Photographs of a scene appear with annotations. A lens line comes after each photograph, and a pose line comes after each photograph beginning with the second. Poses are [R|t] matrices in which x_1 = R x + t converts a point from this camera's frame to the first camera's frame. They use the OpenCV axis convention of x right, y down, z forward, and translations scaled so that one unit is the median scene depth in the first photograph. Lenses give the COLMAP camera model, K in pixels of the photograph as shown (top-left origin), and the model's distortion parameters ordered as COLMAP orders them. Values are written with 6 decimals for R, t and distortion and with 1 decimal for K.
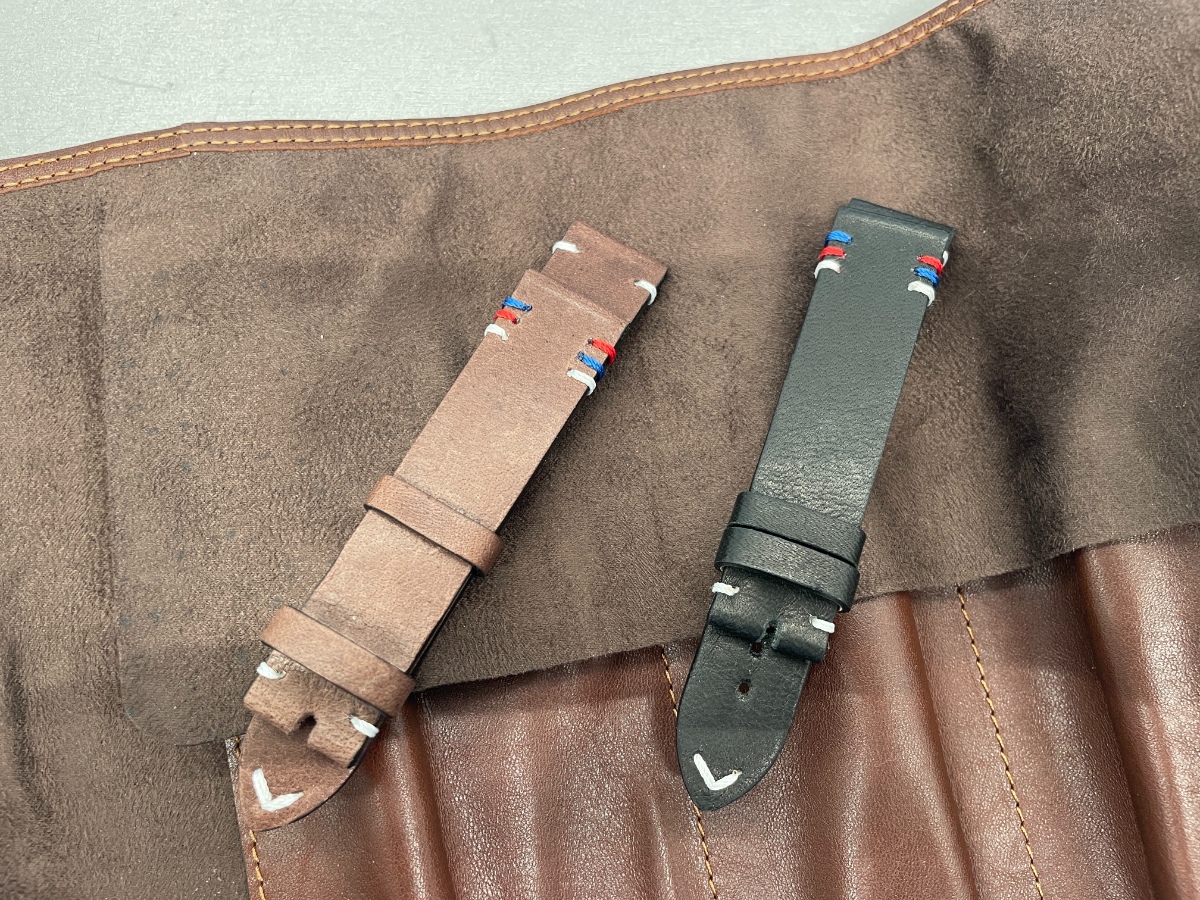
lens RADIAL K [[895.3, 0, 600.0], [0, 895.3, 450.0], [0, 0, 1]] dist [0.026707, -0.057309]
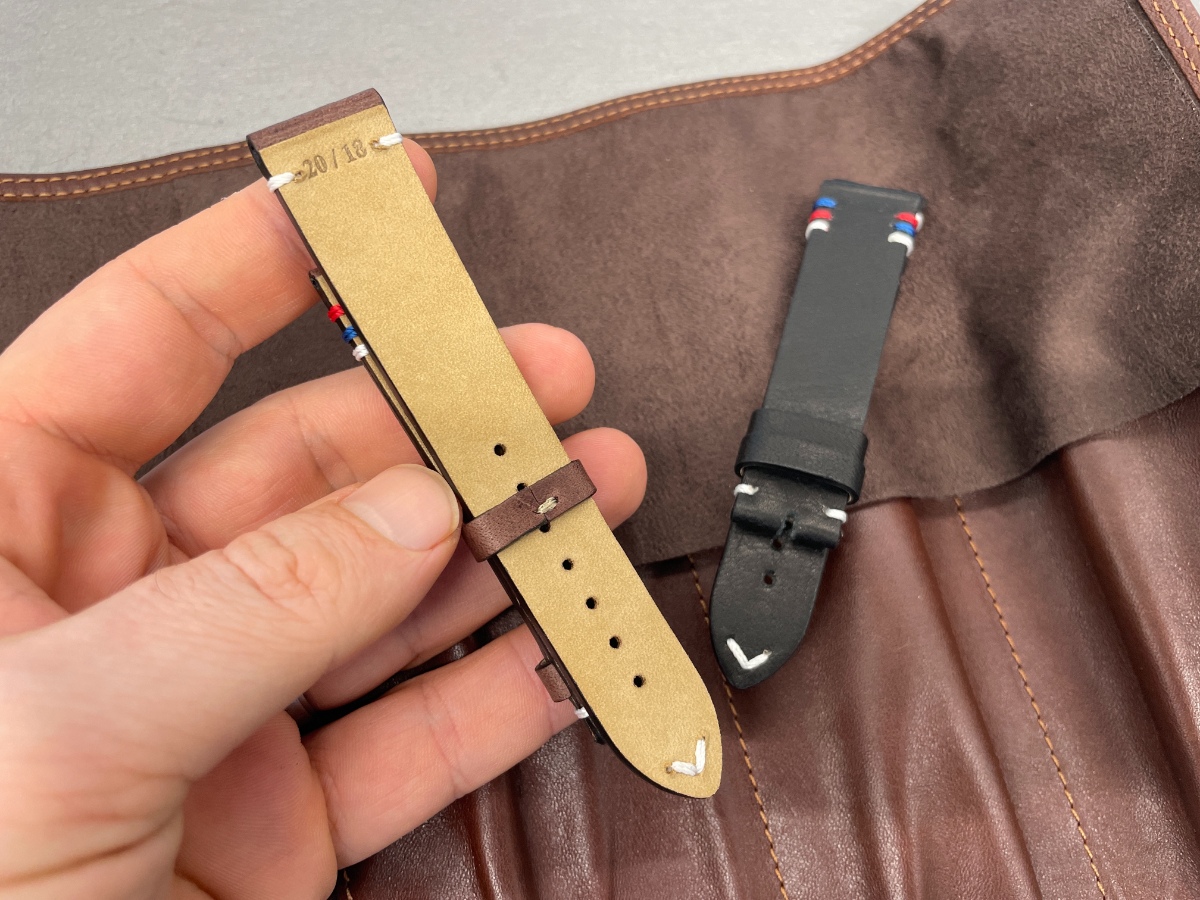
lens RADIAL K [[895.3, 0, 600.0], [0, 895.3, 450.0], [0, 0, 1]] dist [0.026707, -0.057309]
pose [[0.999162, -0.040453, 0.006287, -0.039802], [0.040930, 0.990204, -0.133491, 0.214881], [-0.000825, 0.133637, 0.991030, -0.090318]]
